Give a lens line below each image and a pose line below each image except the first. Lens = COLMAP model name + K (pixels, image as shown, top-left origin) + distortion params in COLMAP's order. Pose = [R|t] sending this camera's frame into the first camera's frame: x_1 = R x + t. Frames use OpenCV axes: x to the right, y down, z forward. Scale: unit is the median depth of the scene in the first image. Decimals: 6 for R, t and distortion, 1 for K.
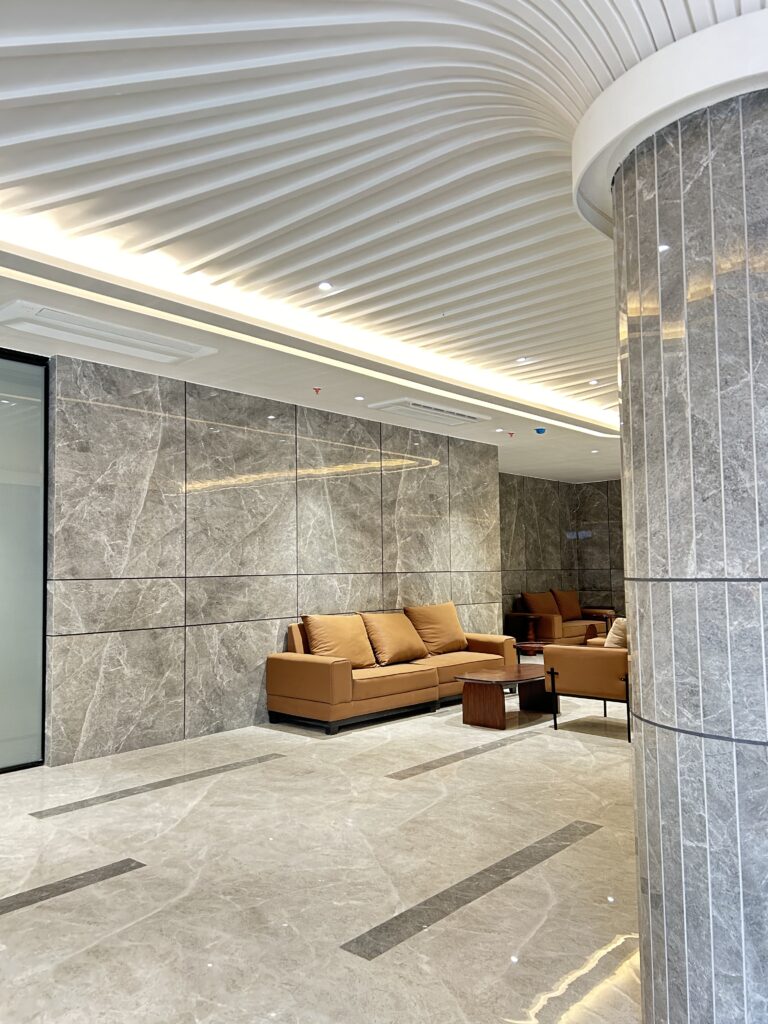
lens RADIAL K [[776.6, 0, 379.6], [0, 776.6, 507.1], [0, 0, 1]] dist [0.224428, -0.407553]
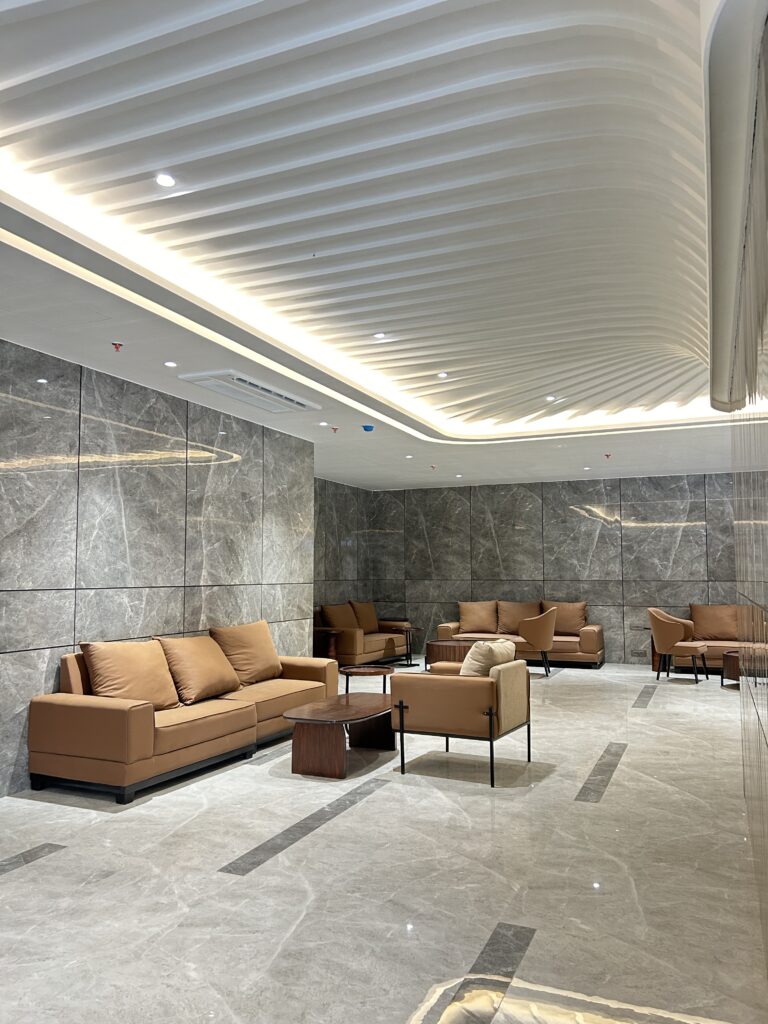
lens RADIAL K [[773.3, 0, 384.0], [0, 773.3, 512.0], [0, 0, 1]] dist [0.069766, -0.081734]
pose [[0.949887, 0.038155, 0.310257, -0.057584], [-0.037415, 0.999265, -0.008338, 0.006998], [-0.310347, -0.003688, 0.950616, 0.183578]]
